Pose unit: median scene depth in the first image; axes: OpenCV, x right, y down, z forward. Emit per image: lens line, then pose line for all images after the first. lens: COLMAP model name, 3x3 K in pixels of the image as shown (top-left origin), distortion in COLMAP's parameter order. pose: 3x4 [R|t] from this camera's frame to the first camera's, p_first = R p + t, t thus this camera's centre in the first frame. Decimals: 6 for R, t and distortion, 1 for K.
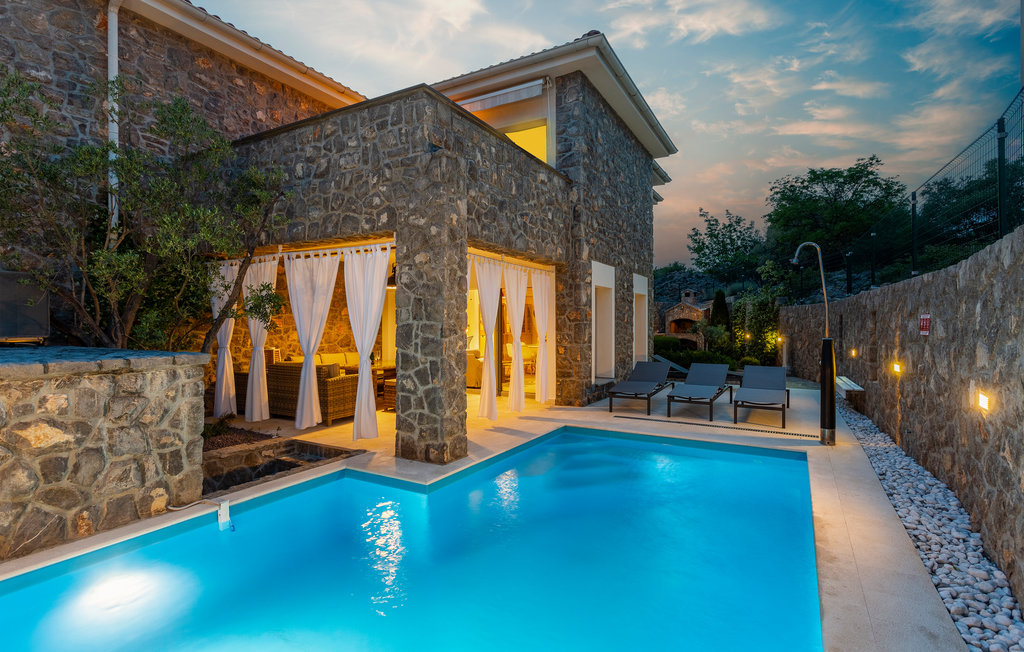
lens RADIAL K [[487.1, 0, 517.8], [0, 487.1, 320.9], [0, 0, 1]] dist [0.000819, 0.002570]
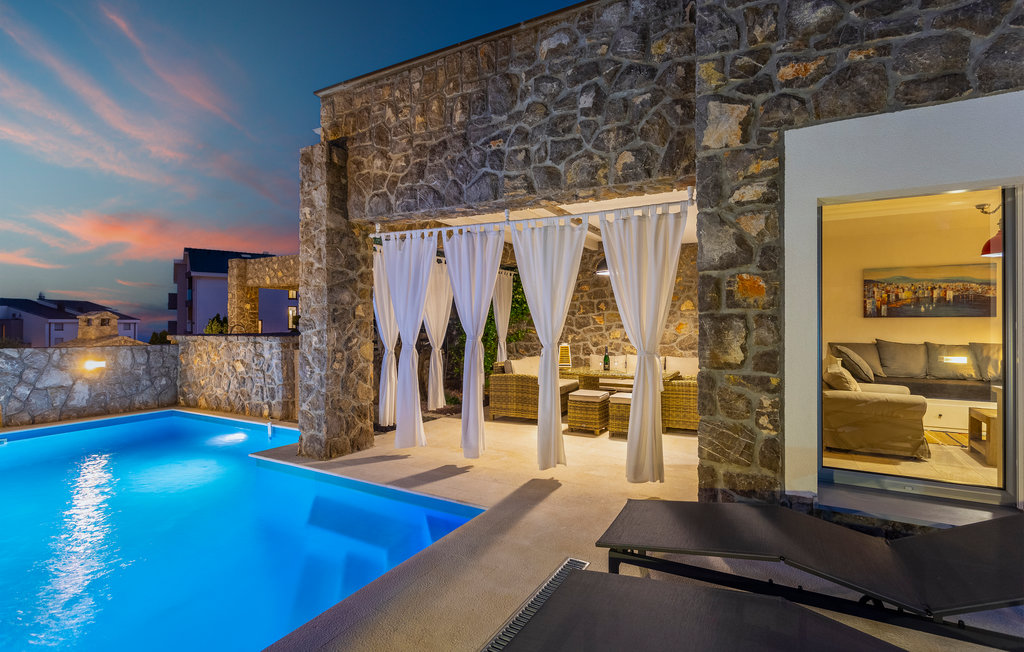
lens RADIAL K [[487.1, 0, 510.7], [0, 487.1, 322.3], [0, 0, 1]] dist [0.000819, 0.002570]
pose [[0.004920, -0.005093, -0.999975, 0.618315], [0.005044, 0.999974, -0.005068, 0.015354], [0.999975, -0.005019, 0.004946, 1.006215]]
